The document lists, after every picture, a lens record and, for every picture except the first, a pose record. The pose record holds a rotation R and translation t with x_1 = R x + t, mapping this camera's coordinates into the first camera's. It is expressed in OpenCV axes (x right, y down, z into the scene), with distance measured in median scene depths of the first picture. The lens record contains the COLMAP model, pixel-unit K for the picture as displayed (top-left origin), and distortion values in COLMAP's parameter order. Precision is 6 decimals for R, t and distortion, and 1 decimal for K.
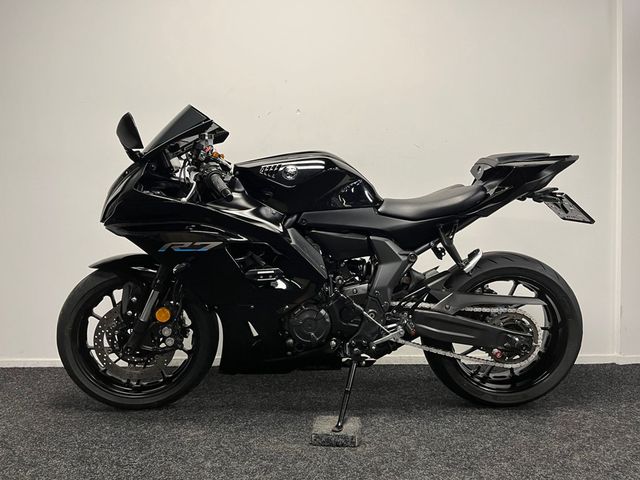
lens RADIAL K [[481.7, 0, 318.7], [0, 481.7, 239.9], [0, 0, 1]] dist [0.080141, -0.112500]
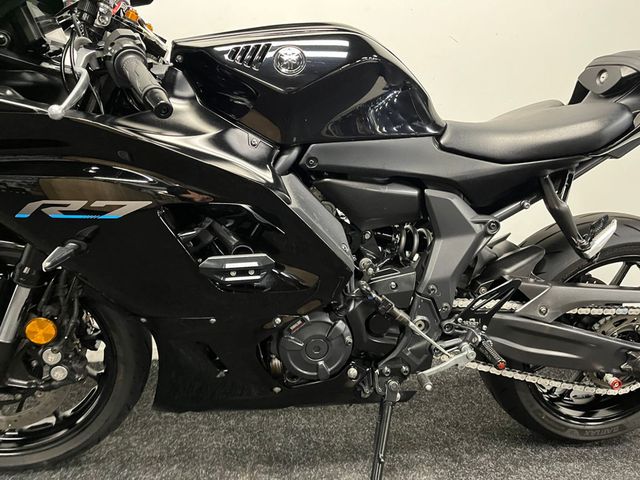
lens RADIAL K [[481.7, 0, 314.4], [0, 481.7, 233.9], [0, 0, 1]] dist [0.080141, -0.112500]
pose [[0.993951, 0.008713, 0.109476, -0.081035], [-0.025754, 0.987543, 0.155228, -0.040086], [-0.106760, -0.157109, 0.981794, 0.451146]]
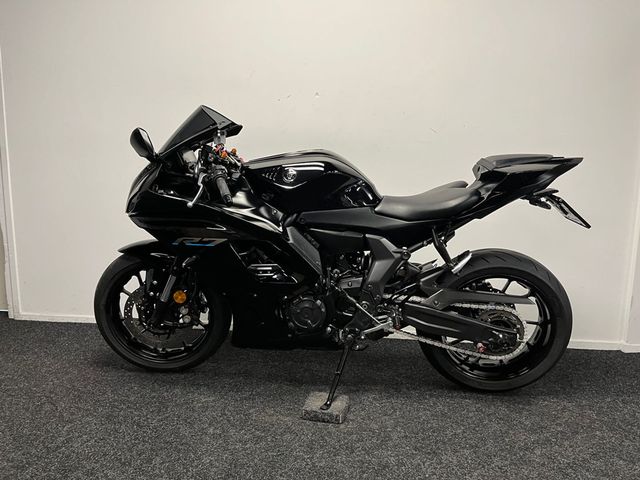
lens RADIAL K [[481.7, 0, 321.5], [0, 481.7, 242.3], [0, 0, 1]] dist [0.080141, -0.112500]
pose [[0.993398, 0.037781, -0.108321, 0.123740], [-0.023367, 0.991057, 0.131377, -0.126385], [0.112316, -0.127978, 0.985397, -0.062719]]
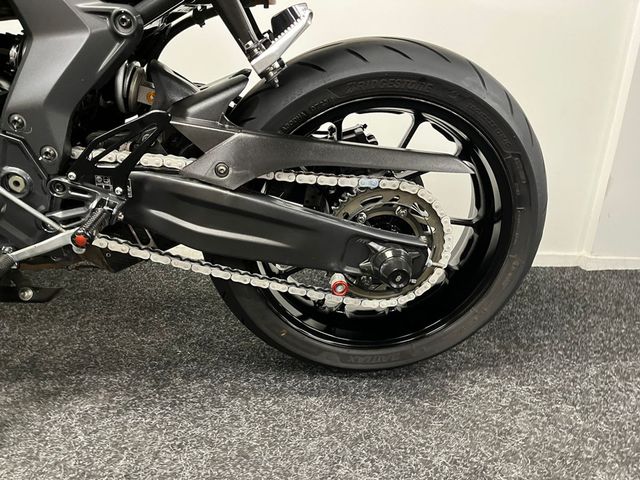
lens RADIAL K [[481.7, 0, 321.7], [0, 481.7, 244.9], [0, 0, 1]] dist [0.080141, -0.112500]
pose [[0.996012, 0.030483, 0.083851, 0.310824], [-0.054661, 0.951273, 0.303465, 0.073914], [-0.070514, -0.306838, 0.949146, 0.607805]]
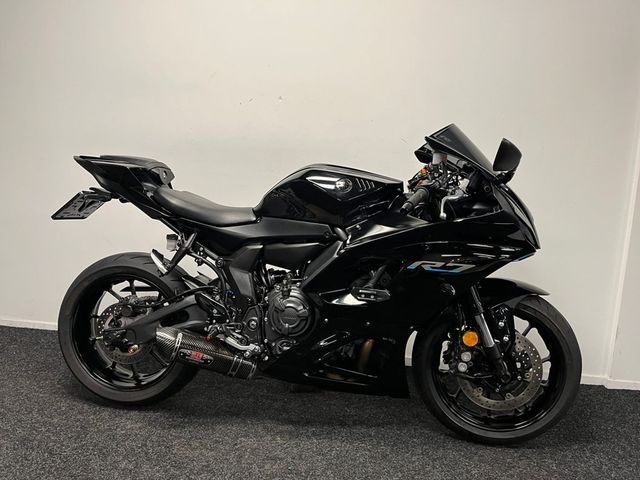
lens RADIAL K [[481.7, 0, 317.9], [0, 481.7, 240.7], [0, 0, 1]] dist [0.080141, -0.112500]
pose [[0.985058, 0.069129, -0.157740, 0.278881], [-0.047766, 0.989637, 0.135417, -0.167048], [0.165467, -0.125859, 0.978151, 0.053602]]
